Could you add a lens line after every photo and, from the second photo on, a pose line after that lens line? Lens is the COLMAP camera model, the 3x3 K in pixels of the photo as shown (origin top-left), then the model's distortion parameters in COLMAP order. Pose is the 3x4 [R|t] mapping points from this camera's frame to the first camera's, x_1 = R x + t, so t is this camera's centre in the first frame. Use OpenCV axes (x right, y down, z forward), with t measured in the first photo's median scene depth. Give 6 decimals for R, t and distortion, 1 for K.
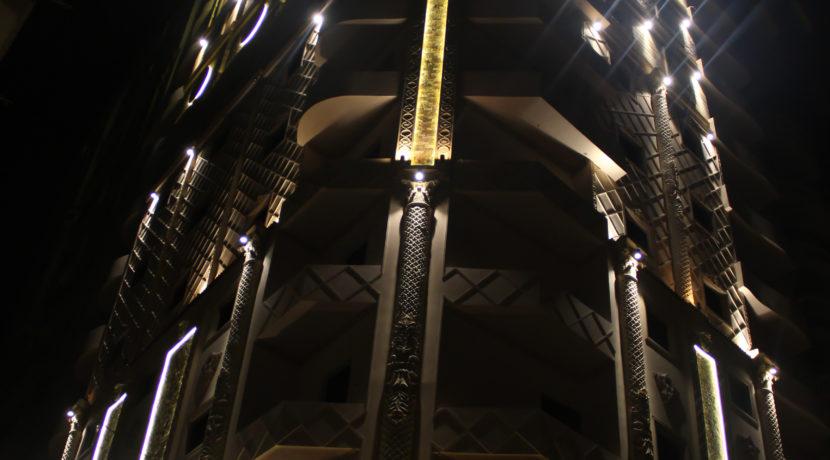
lens RADIAL K [[1023.9, 0, 411.6], [0, 1023.9, 243.0], [0, 0, 1]] dist [-0.162801, 0.032692]
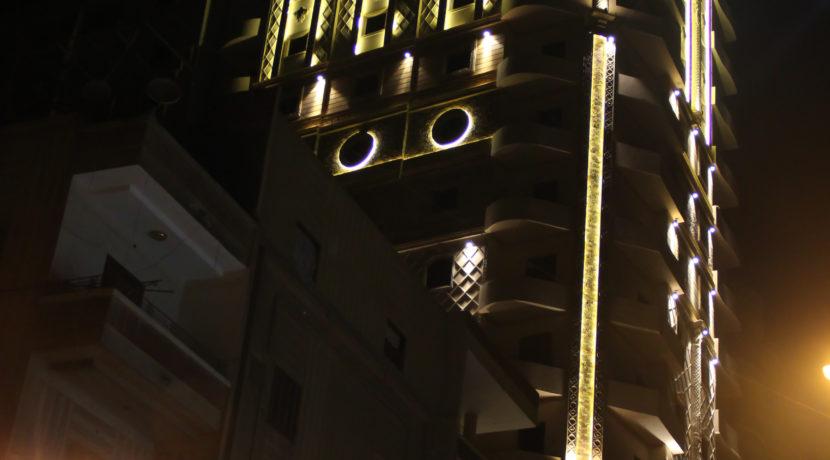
lens RADIAL K [[1427.5, 0, 415.0], [0, 1427.5, 258.9], [0, 0, 1]] dist [-0.010232, -0.072125]
pose [[0.932252, 0.184965, 0.310958, -0.838531], [-0.257532, 0.942902, 0.211220, -0.678601], [-0.254135, -0.276992, 0.926656, -0.680080]]
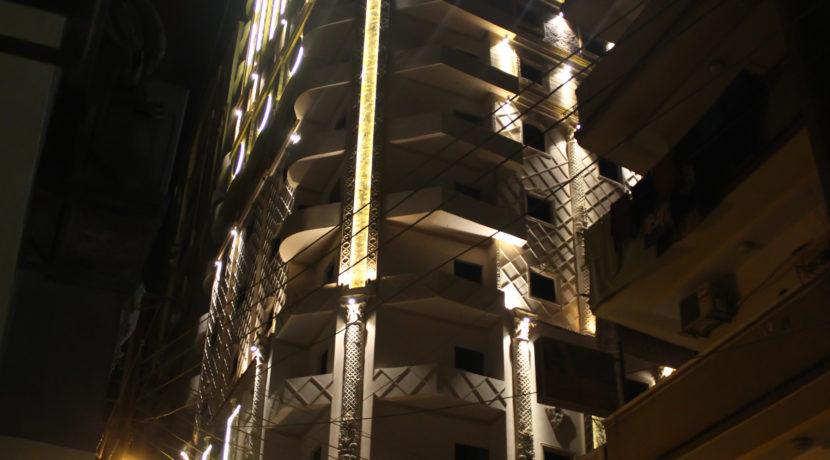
lens RADIAL K [[1023.9, 0, 411.6], [0, 1023.9, 243.0], [0, 0, 1]] dist [-0.162801, 0.032692]
pose [[0.970129, -0.172002, -0.171070, 0.312068], [0.193977, 0.973484, 0.121247, -0.271743], [0.145679, -0.150809, 0.977770, -0.326185]]
